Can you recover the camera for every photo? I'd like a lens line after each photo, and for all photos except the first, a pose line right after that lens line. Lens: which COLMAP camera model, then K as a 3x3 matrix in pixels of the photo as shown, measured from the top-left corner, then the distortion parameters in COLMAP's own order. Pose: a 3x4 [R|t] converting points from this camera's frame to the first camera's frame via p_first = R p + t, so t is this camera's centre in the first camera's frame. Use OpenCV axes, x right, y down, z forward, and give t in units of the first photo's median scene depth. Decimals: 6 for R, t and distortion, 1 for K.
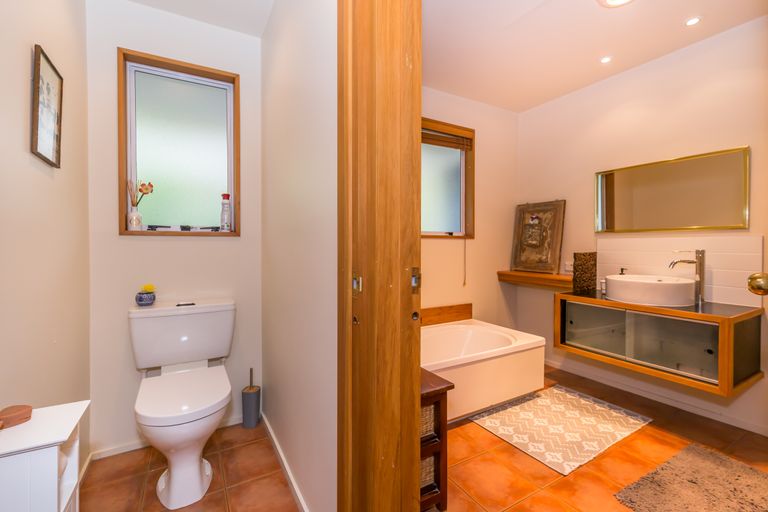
lens RADIAL K [[342.8, 0, 384.0], [0, 342.8, 256.0], [0, 0, 1]] dist [-0.000295, -0.000113]
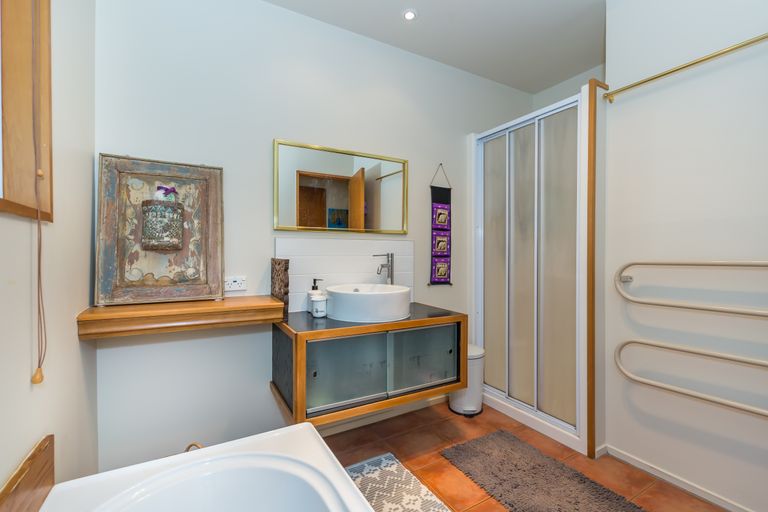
lens RADIAL K [[342.8, 0, 384.0], [0, 342.8, 256.0], [0, 0, 1]] dist [-0.000295, -0.000113]
pose [[-0.000505, -0.008119, 0.999967, -0.044929], [0.032457, 0.999440, 0.008131, -0.013050], [-0.999473, 0.032460, -0.000241, 0.710499]]
